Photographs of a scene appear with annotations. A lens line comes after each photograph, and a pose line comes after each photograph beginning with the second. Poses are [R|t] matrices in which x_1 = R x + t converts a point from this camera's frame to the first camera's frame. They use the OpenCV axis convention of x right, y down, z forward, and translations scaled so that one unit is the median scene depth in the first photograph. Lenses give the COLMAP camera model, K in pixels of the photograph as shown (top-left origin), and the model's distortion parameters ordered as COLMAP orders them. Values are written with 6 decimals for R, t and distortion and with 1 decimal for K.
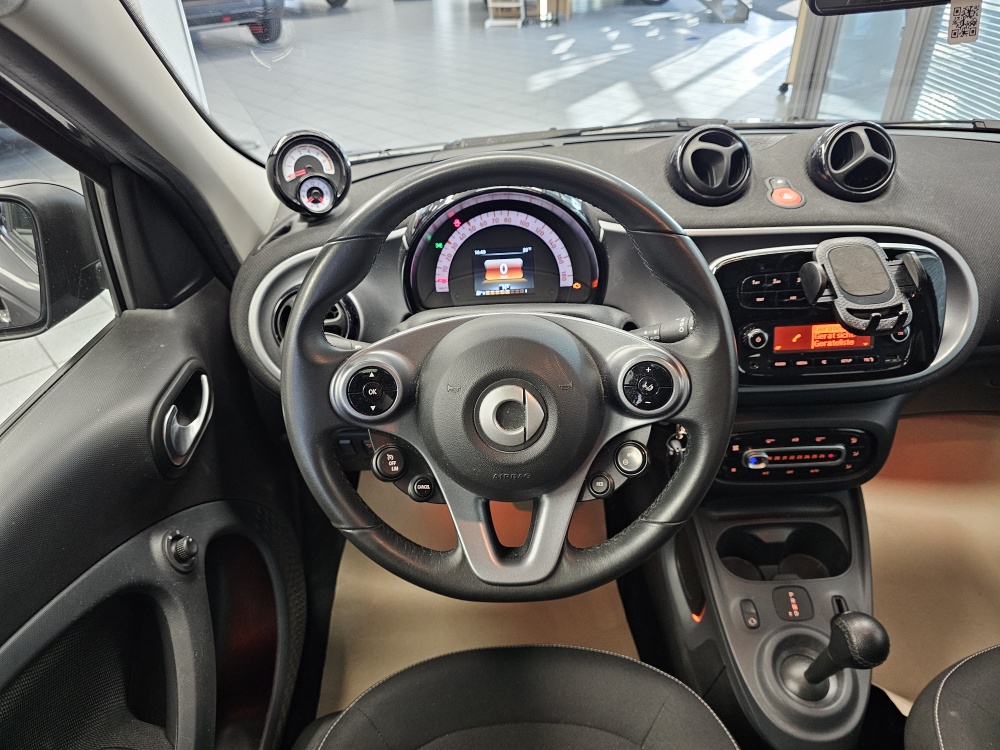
lens RADIAL K [[673.0, 0, 500.0], [0, 673.0, 375.0], [0, 0, 1]] dist [0.004172, -0.001756]
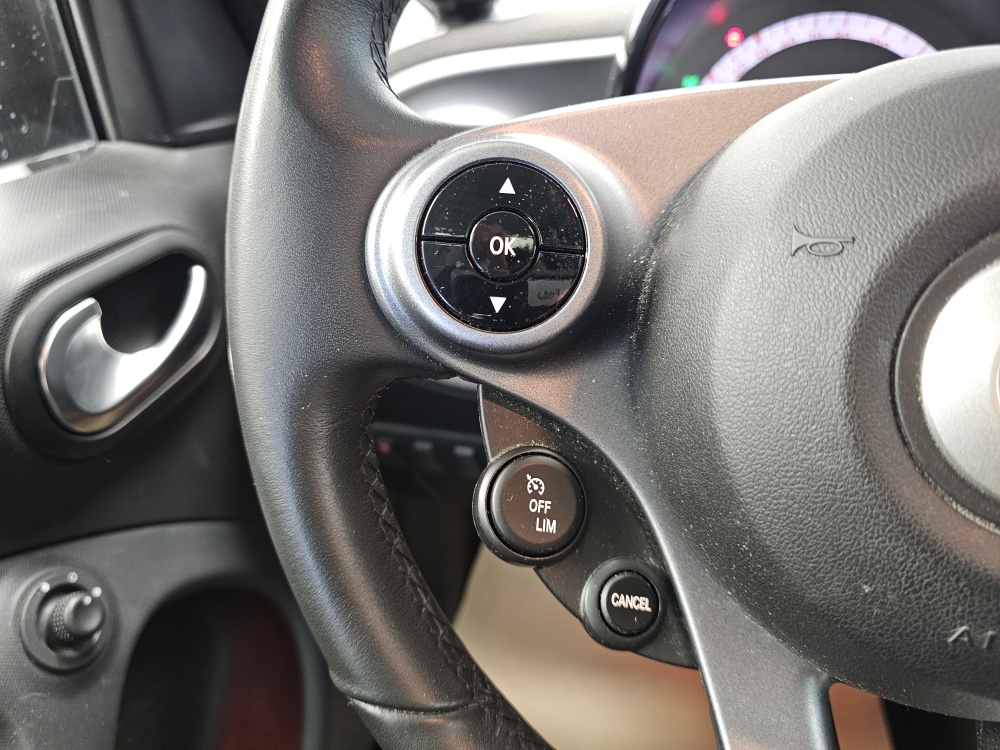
lens RADIAL K [[673.0, 0, 500.0], [0, 673.0, 375.0], [0, 0, 1]] dist [0.004172, -0.001756]
pose [[0.962011, 0.114755, -0.247720, -0.102626], [-0.128842, 0.990802, -0.041369, 0.082321], [0.240694, 0.071714, 0.967948, 0.658235]]
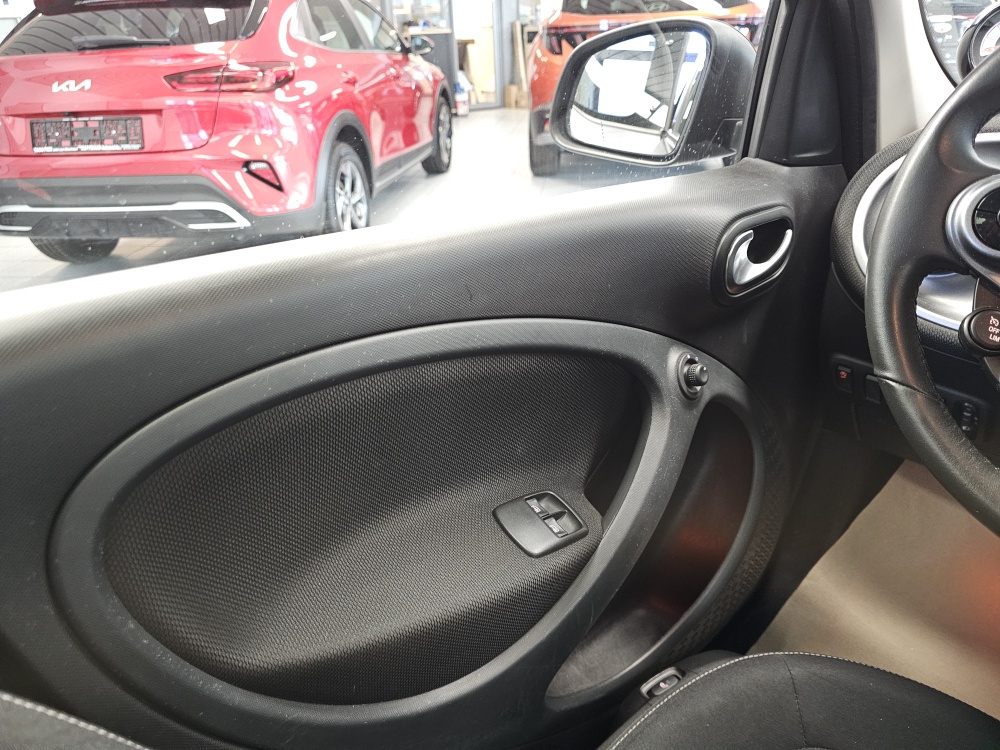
lens RADIAL K [[673.0, 0, 500.0], [0, 673.0, 375.0], [0, 0, 1]] dist [0.004172, -0.001756]
pose [[0.638287, 0.344169, -0.688576, 0.016470], [-0.413503, 0.907775, 0.070427, 0.326667], [0.649311, 0.239776, 0.721736, 0.133689]]
